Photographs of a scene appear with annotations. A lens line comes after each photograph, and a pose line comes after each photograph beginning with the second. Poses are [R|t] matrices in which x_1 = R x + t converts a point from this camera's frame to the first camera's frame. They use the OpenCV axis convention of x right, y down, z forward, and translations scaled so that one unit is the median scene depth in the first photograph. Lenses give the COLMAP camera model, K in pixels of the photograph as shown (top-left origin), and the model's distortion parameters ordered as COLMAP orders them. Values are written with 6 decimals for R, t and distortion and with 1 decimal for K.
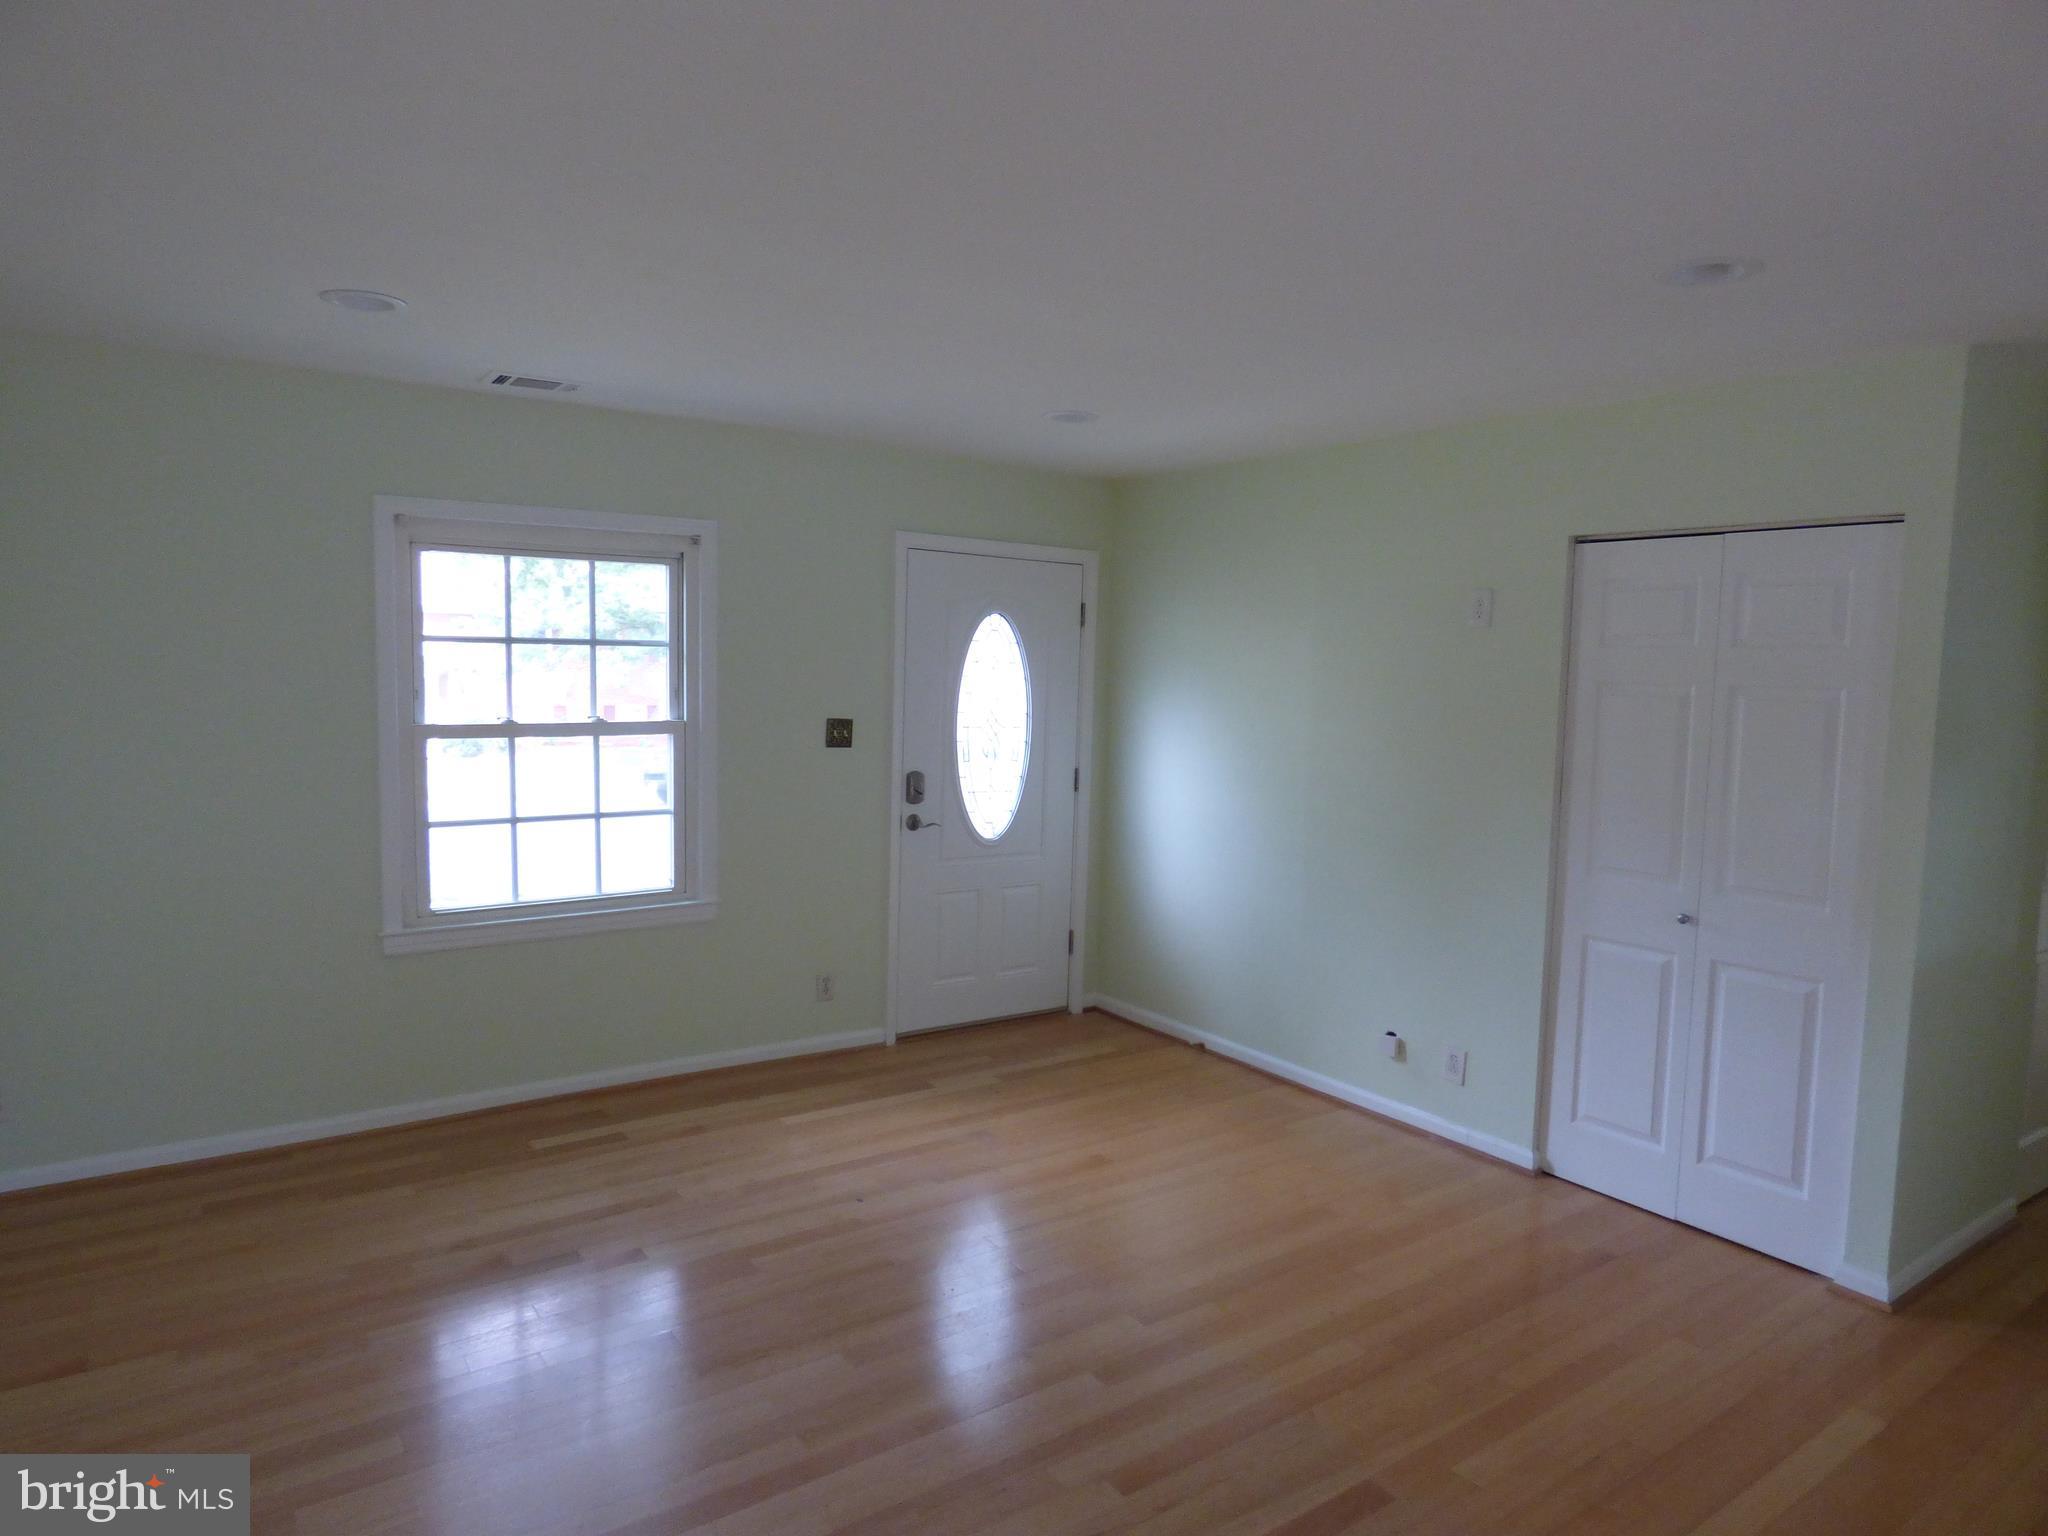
lens RADIAL K [[1250.3, 0, 1023.2], [0, 1250.3, 767.9], [0, 0, 1]] dist [-0.004528, -0.001662]
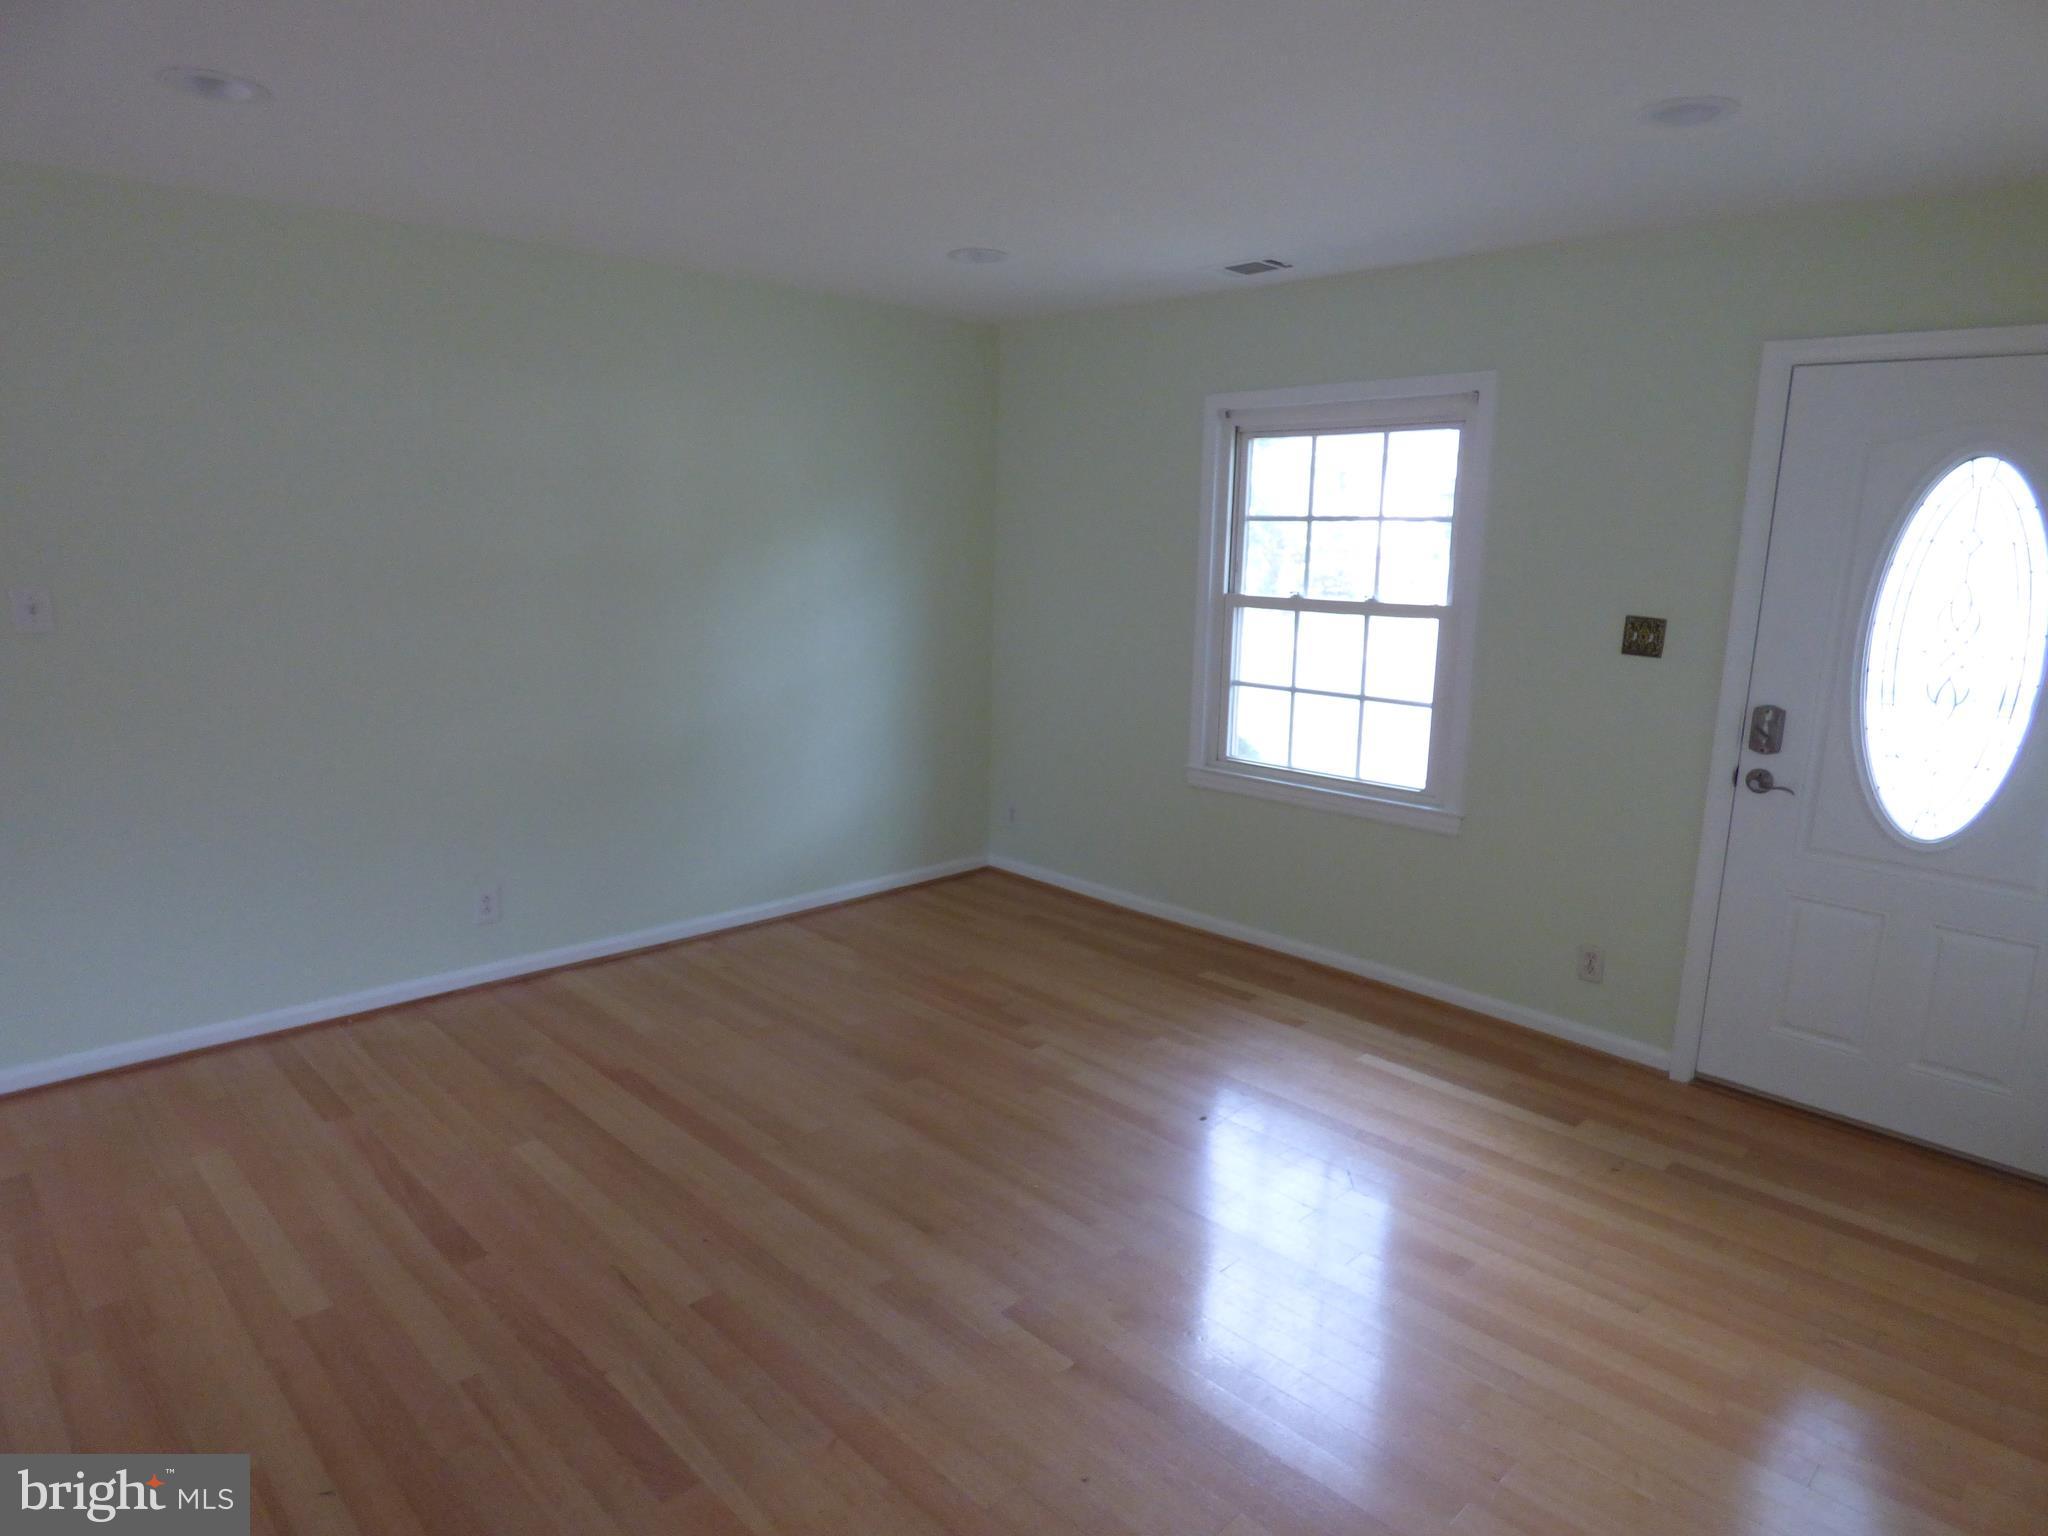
lens RADIAL K [[1250.3, 0, 1024.1], [0, 1250.3, 763.9], [0, 0, 1]] dist [-0.004528, -0.001662]
pose [[0.159228, 0.159208, -0.974320, 0.580714], [-0.103672, 0.984151, 0.143872, -0.024406], [0.981783, 0.078102, 0.173210, 0.571035]]
